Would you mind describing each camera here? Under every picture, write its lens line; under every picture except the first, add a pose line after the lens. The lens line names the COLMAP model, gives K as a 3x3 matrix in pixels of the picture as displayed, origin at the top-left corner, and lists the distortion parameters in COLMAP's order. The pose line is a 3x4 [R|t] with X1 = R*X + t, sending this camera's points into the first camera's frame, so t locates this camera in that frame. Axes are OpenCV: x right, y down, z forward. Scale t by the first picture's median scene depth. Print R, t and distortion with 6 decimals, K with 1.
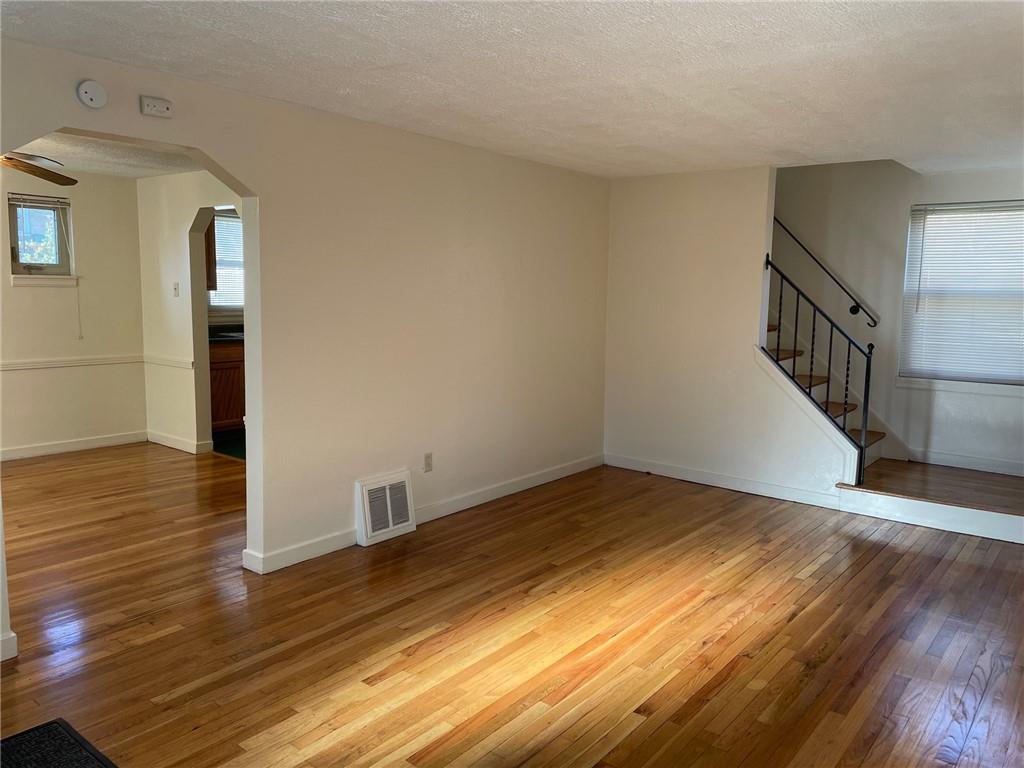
lens RADIAL K [[769.0, 0, 514.2], [0, 769.0, 379.4], [0, 0, 1]] dist [0.092839, -0.119735]
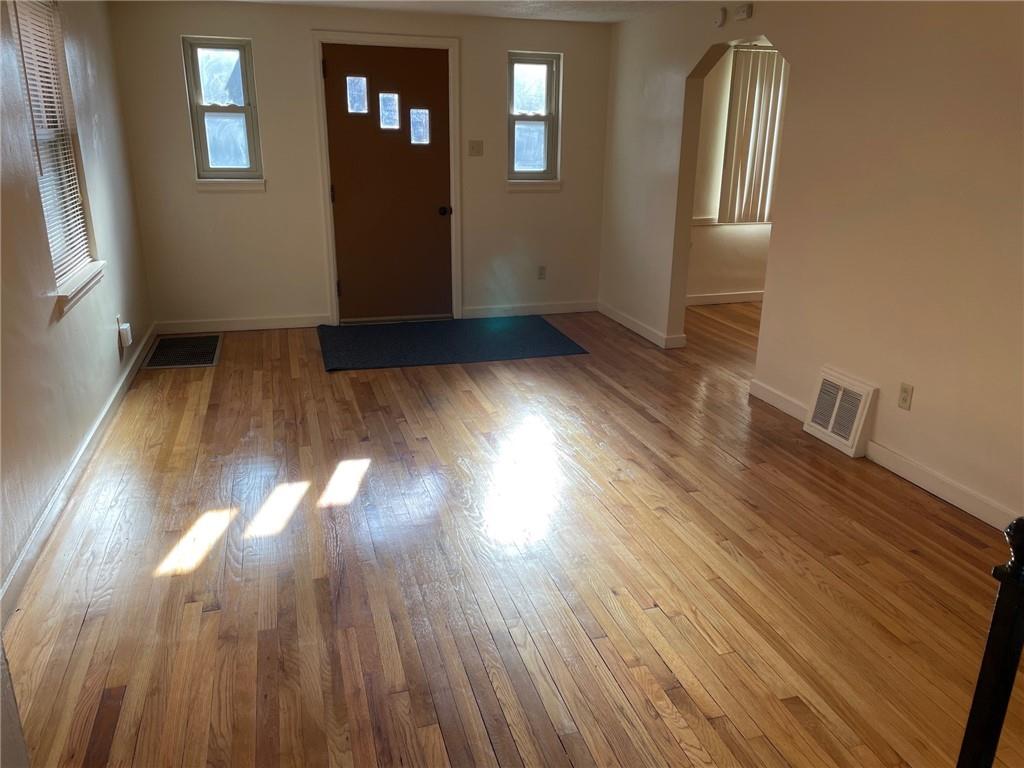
lens RADIAL K [[769.0, 0, 514.2], [0, 769.0, 379.4], [0, 0, 1]] dist [0.092839, -0.119735]
pose [[-0.564543, 0.232035, -0.792118, 0.829380], [-0.121051, 0.926022, 0.357532, -0.157152], [0.816479, 0.297729, -0.494692, 1.265097]]
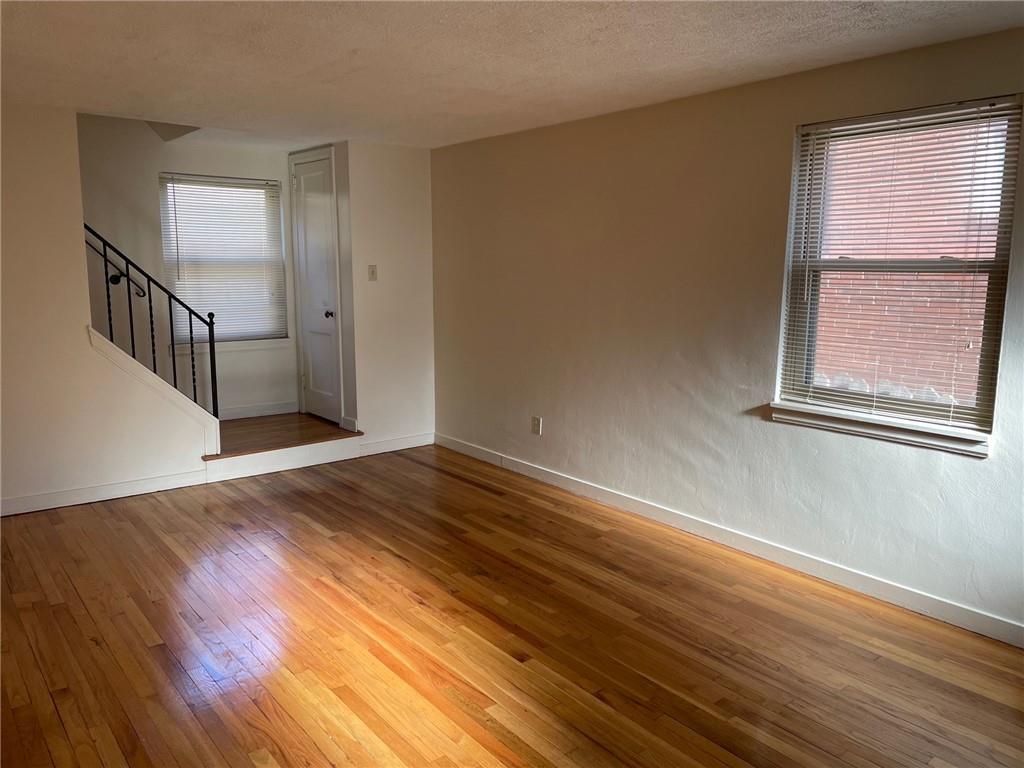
lens RADIAL K [[769.0, 0, 514.2], [0, 769.0, 379.4], [0, 0, 1]] dist [0.092839, -0.119735]
pose [[0.222564, -0.161798, 0.961398, -0.558426], [0.112617, 0.983798, 0.139497, -0.072884], [-0.968392, 0.077223, 0.237179, 0.499803]]
